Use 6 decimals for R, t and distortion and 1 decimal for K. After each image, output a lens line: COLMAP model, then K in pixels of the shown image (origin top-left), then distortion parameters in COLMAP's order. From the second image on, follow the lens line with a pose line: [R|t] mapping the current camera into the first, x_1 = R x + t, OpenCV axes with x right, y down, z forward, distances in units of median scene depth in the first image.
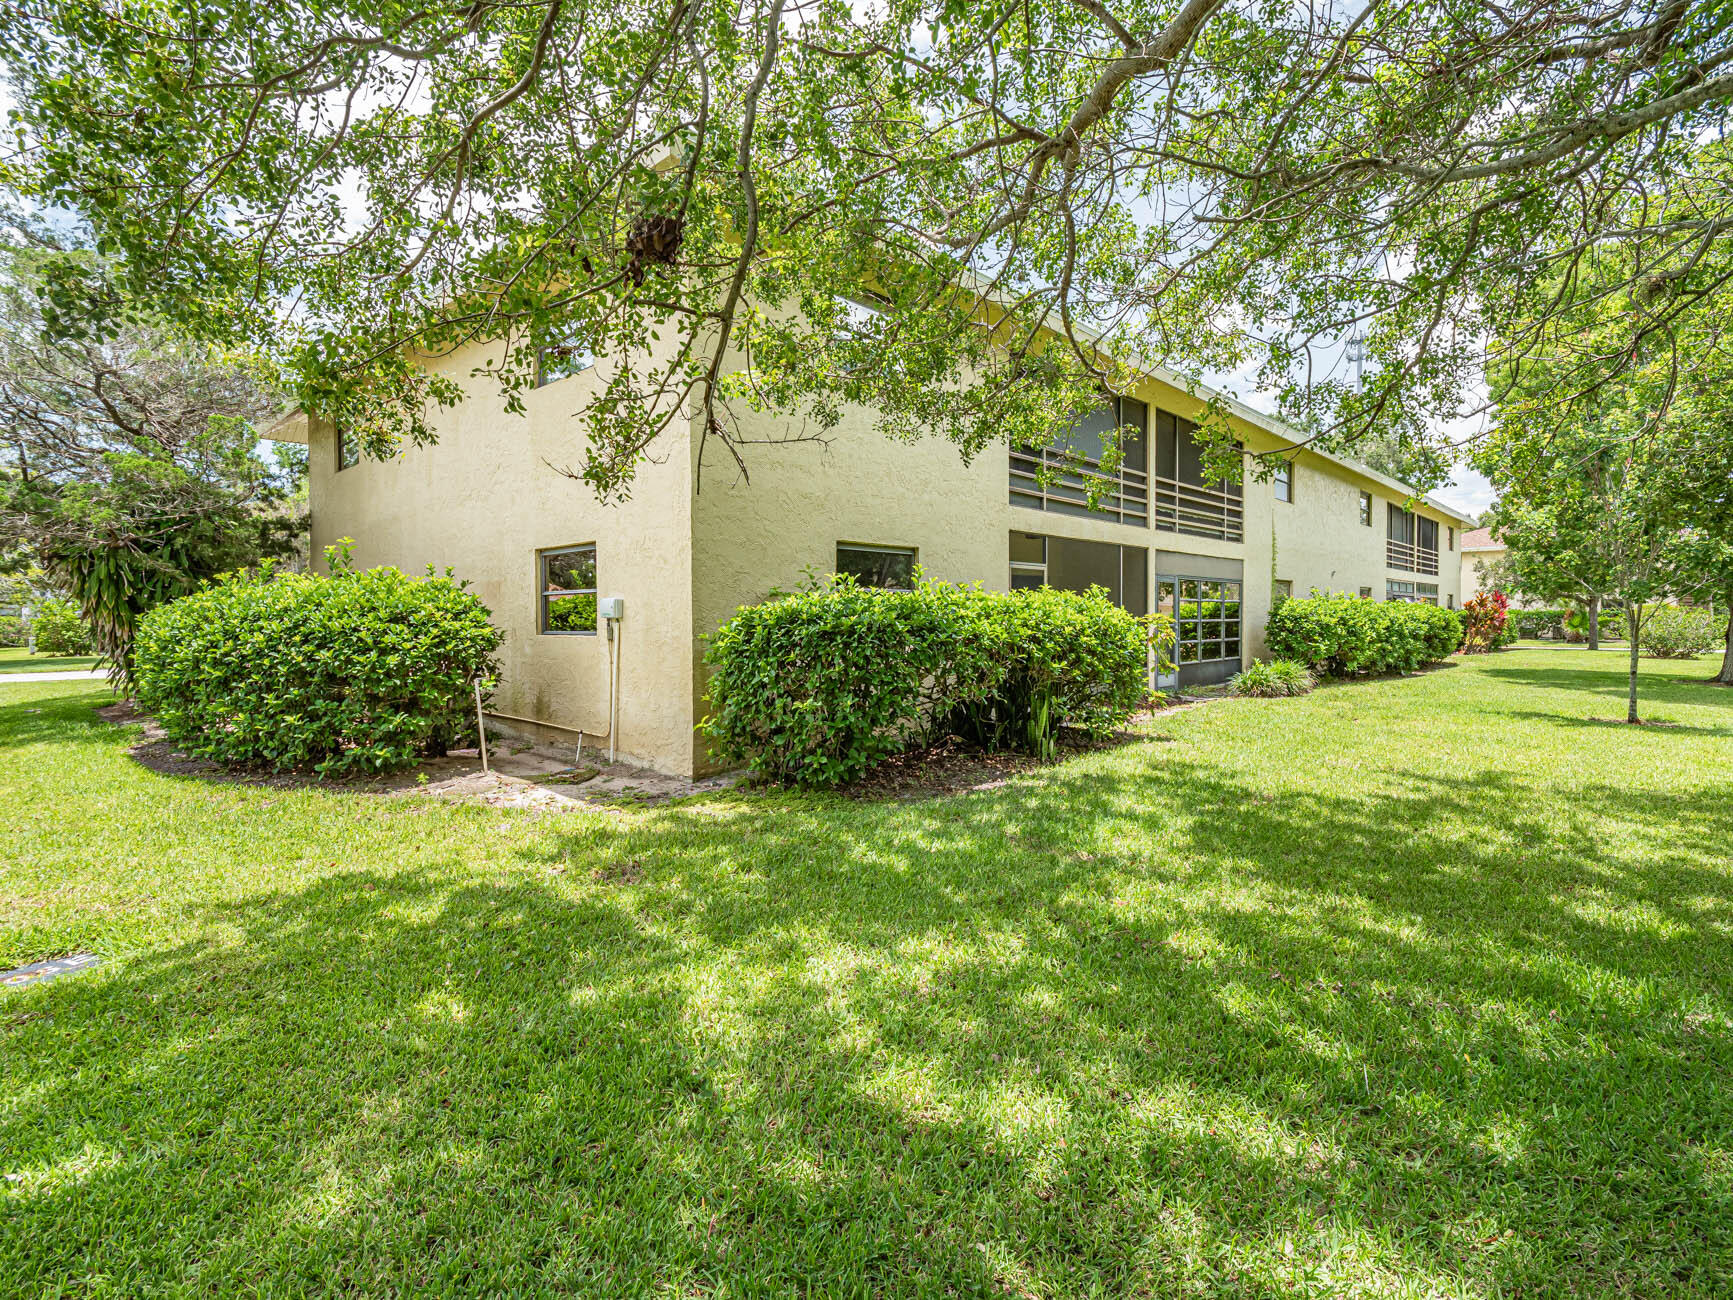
lens RADIAL K [[854.0, 0, 864.3], [0, 854.0, 629.8], [0, 0, 1]] dist [0.000873, -0.008913]
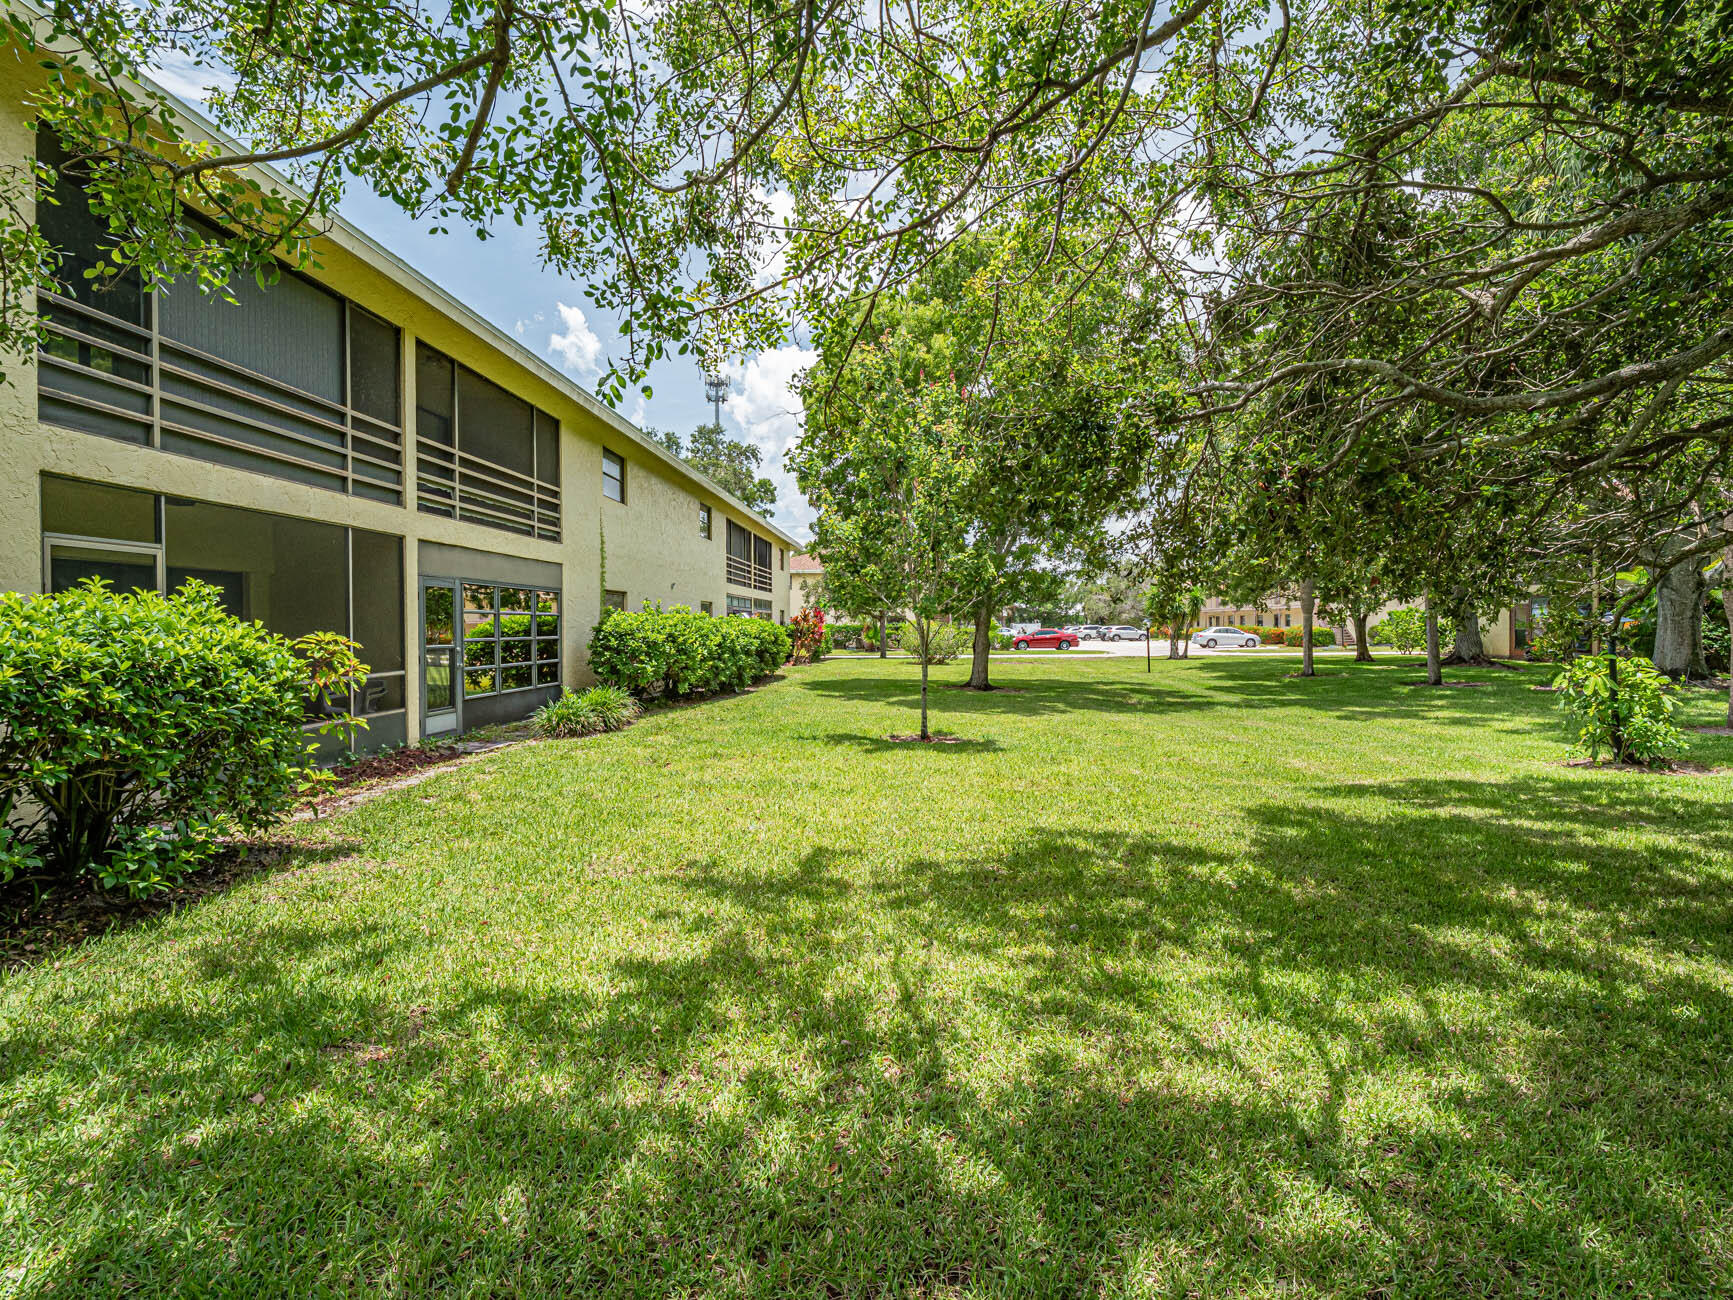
lens RADIAL K [[854.0, 0, 866.0], [0, 854.0, 645.5], [0, 0, 1]] dist [0.000873, -0.008913]
pose [[0.769078, -0.014234, 0.638997, 0.151929], [0.012668, 0.999895, 0.007027, -0.006023], [-0.639030, 0.002690, 0.769177, 0.194915]]
